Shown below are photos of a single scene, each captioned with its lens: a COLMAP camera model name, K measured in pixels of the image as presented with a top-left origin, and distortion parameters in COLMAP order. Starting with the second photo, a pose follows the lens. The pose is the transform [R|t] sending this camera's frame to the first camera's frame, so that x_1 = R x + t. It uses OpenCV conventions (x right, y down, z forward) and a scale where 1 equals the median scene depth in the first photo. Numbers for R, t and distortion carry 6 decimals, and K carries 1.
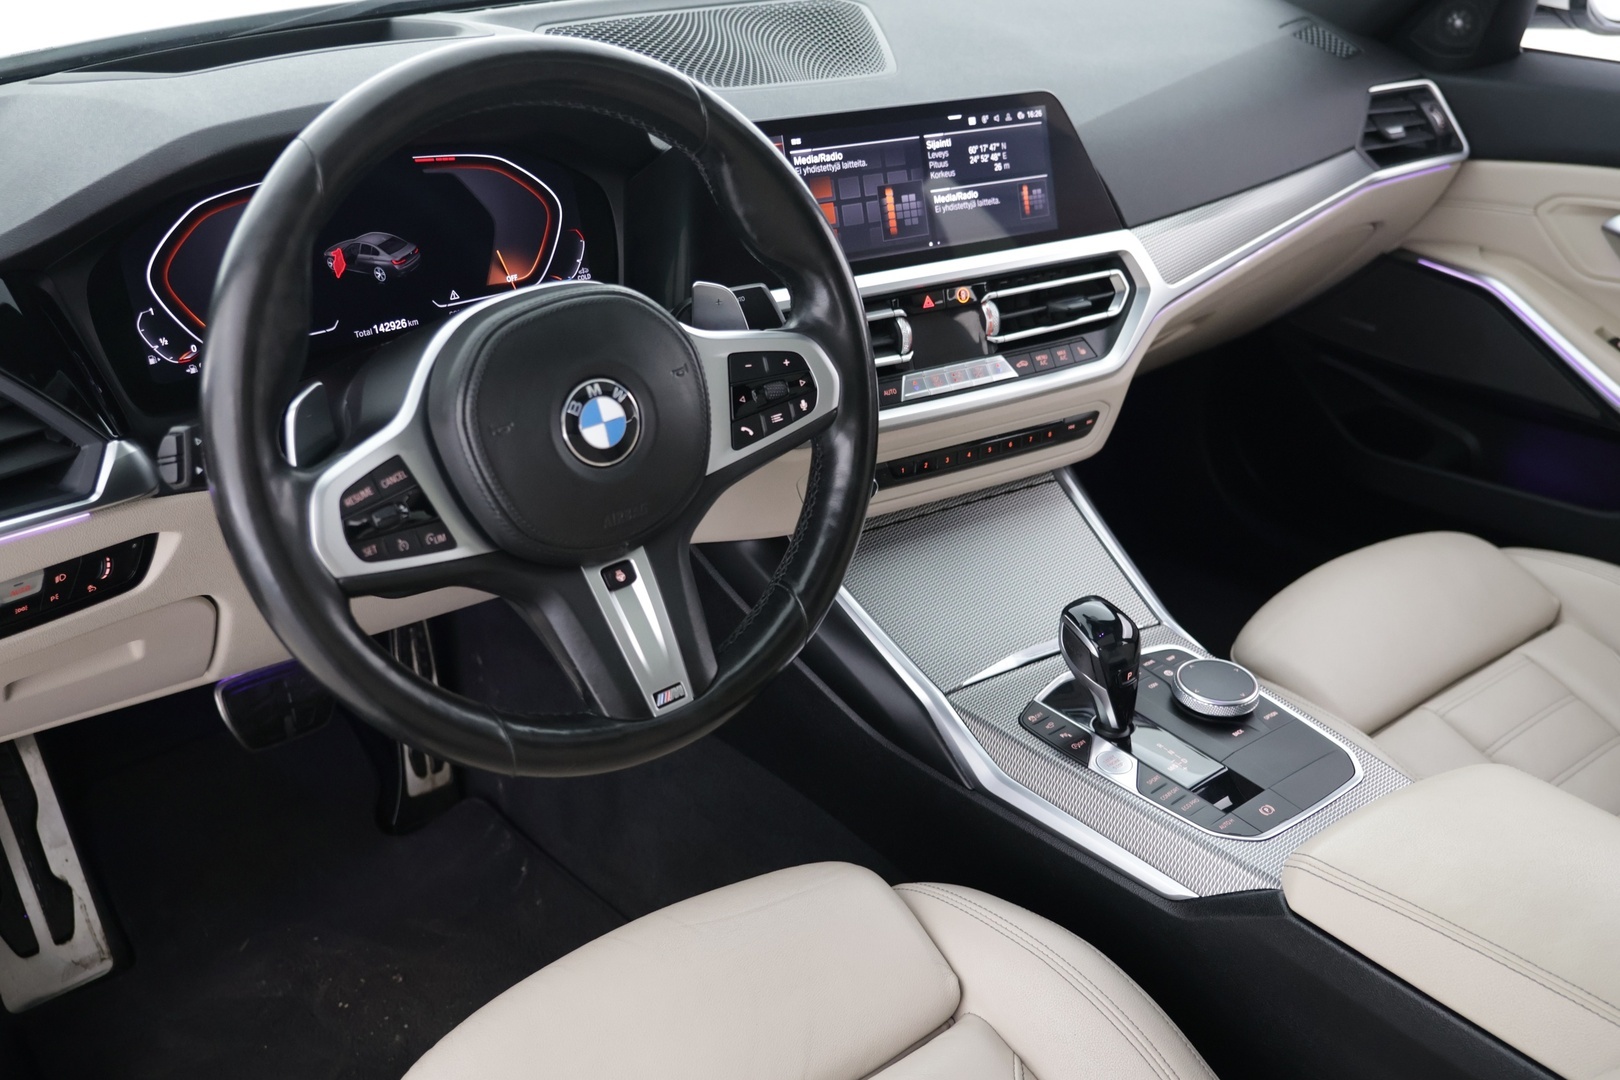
lens RADIAL K [[1536.5, 0, 810.0], [0, 1536.5, 540.0], [0, 0, 1]] dist [-0.034004, 0.002726]
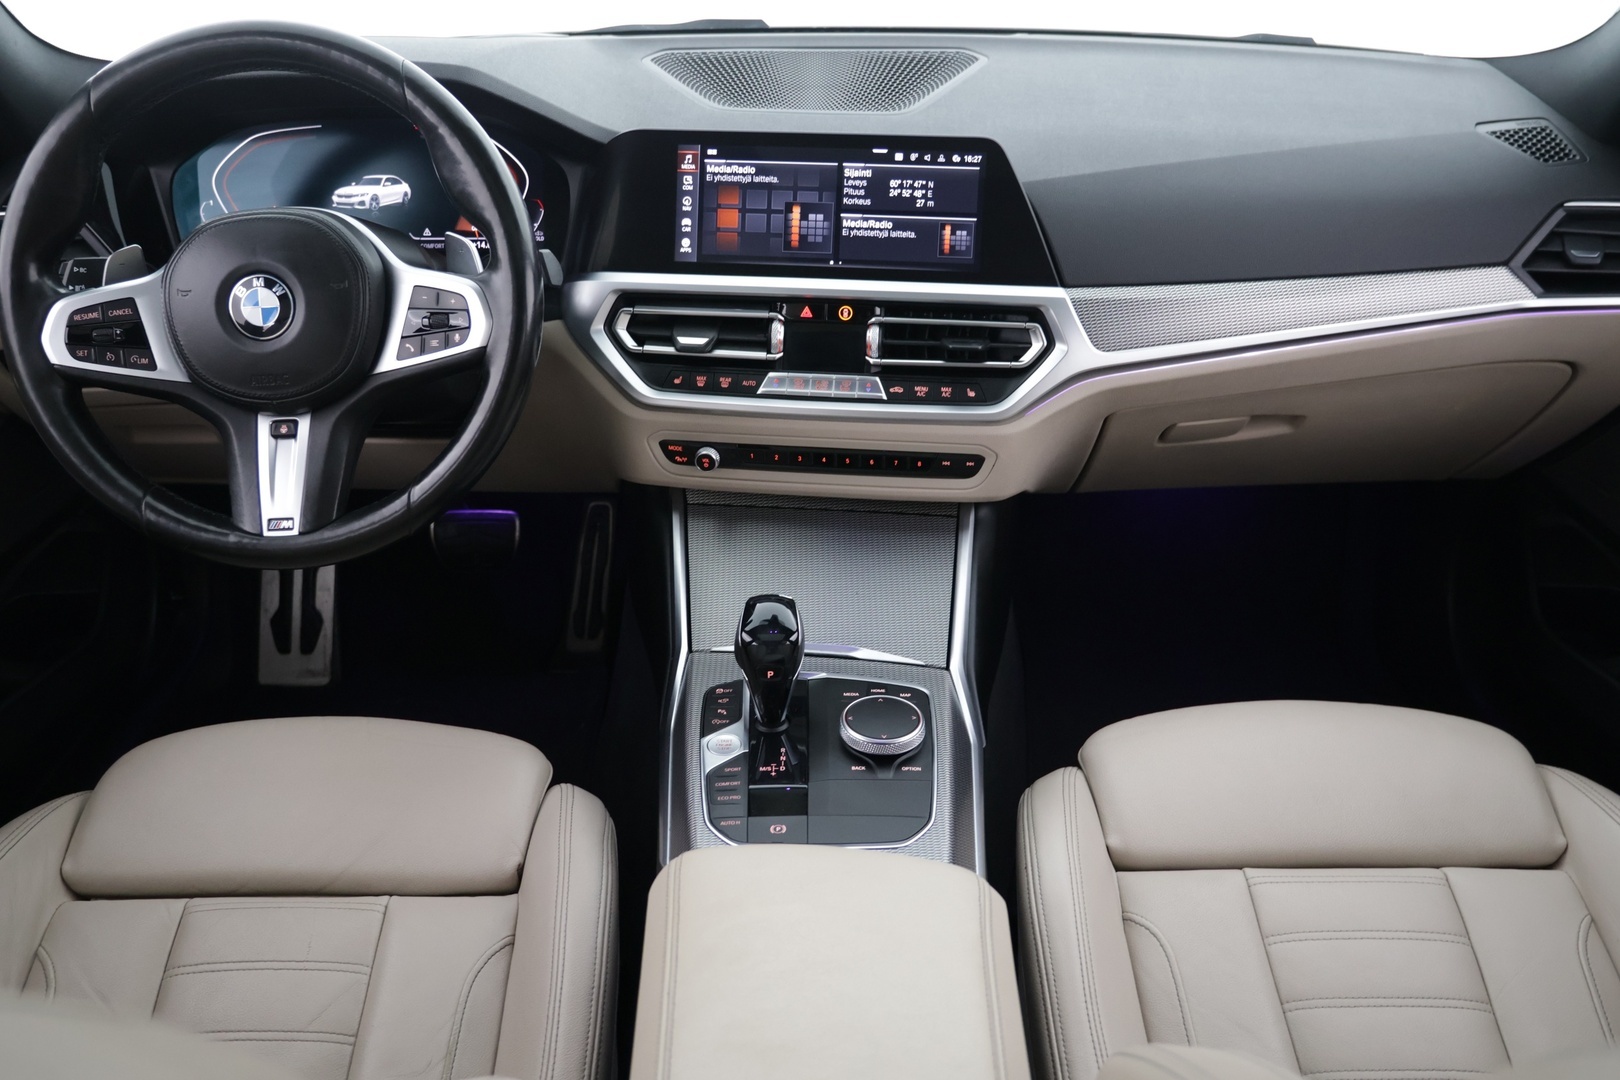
lens RADIAL K [[1378.9, 0, 810.0], [0, 1378.9, 540.0], [0, 0, 1]] dist [-0.045106, 0.064199]
pose [[0.786140, 0.258637, -0.561330, 0.671929], [-0.273541, 0.960034, 0.059250, -0.057688], [0.554219, 0.106968, 0.825469, 0.206502]]
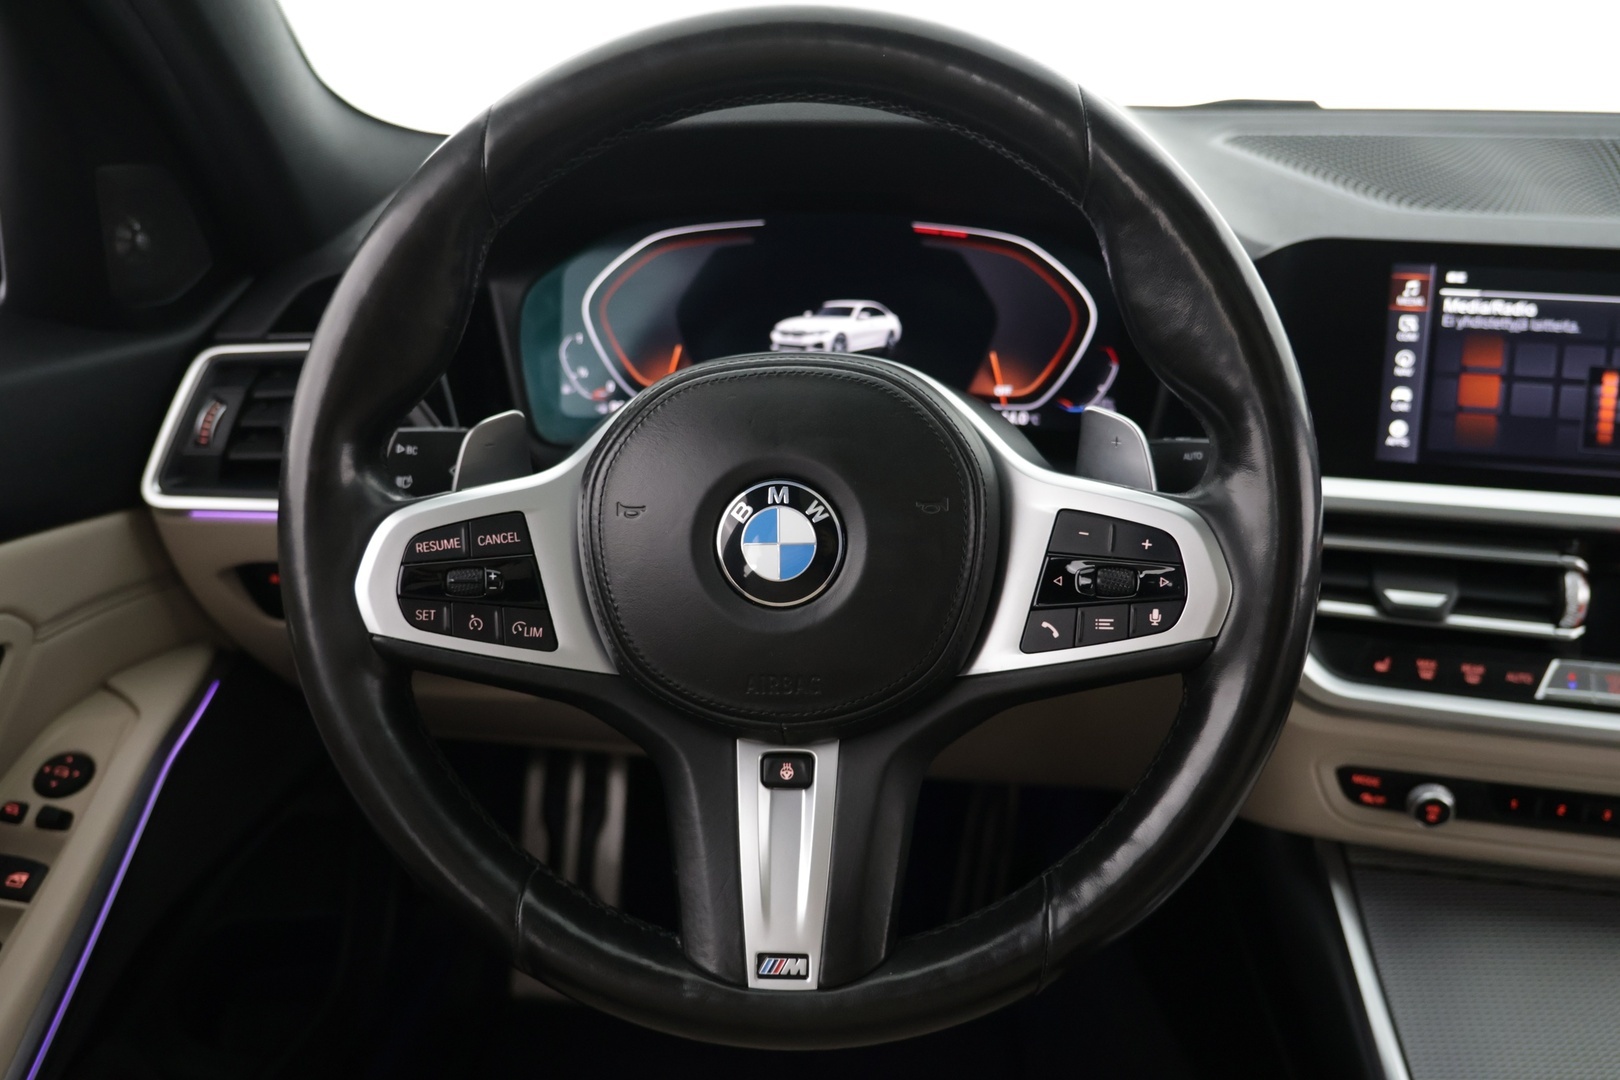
lens RADIAL K [[1378.9, 0, 810.0], [0, 1378.9, 540.0], [0, 0, 1]] dist [-0.045106, 0.064199]
pose [[0.728955, 0.227923, -0.645504, 0.188878], [-0.310059, 0.950607, -0.014490, -0.050824], [0.610318, 0.210707, 0.763619, 0.372328]]
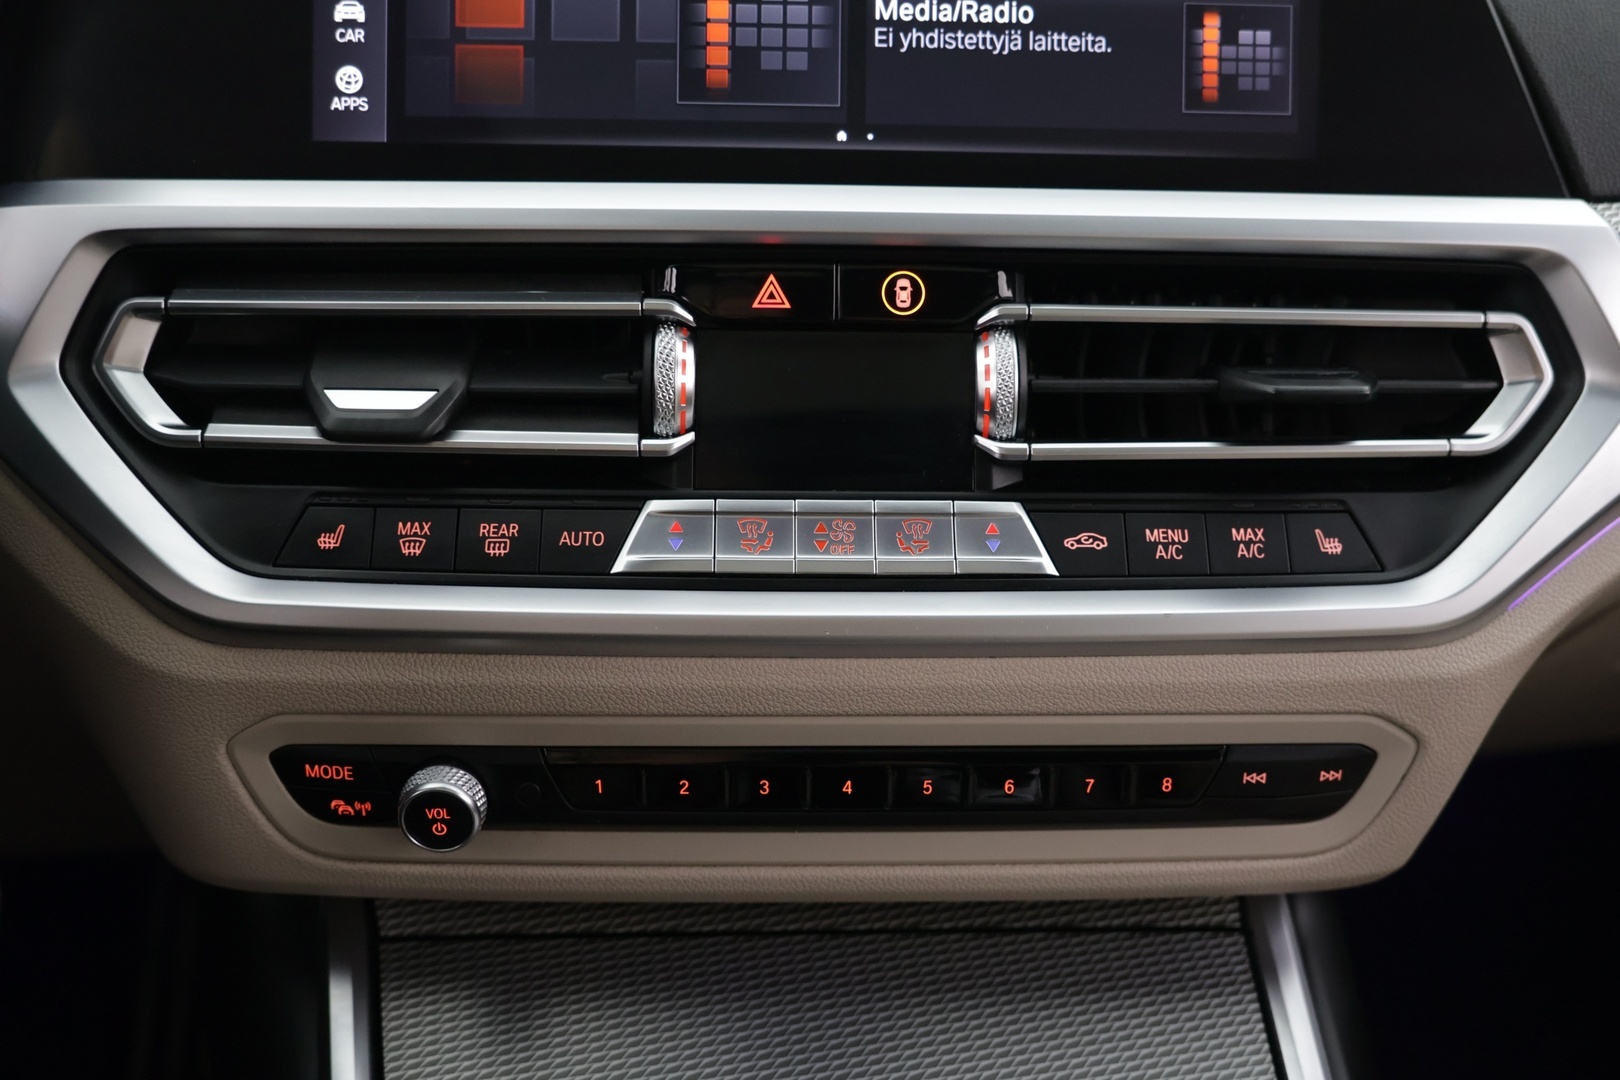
lens RADIAL K [[1588.6, 0, 810.0], [0, 1588.6, 540.0], [0, 0, 1]] dist [-0.013850, -0.002490]
pose [[0.878397, 0.156029, -0.451746, 0.243959], [-0.225007, 0.968913, -0.102860, -0.071493], [0.421653, 0.191997, 0.886197, 0.713886]]
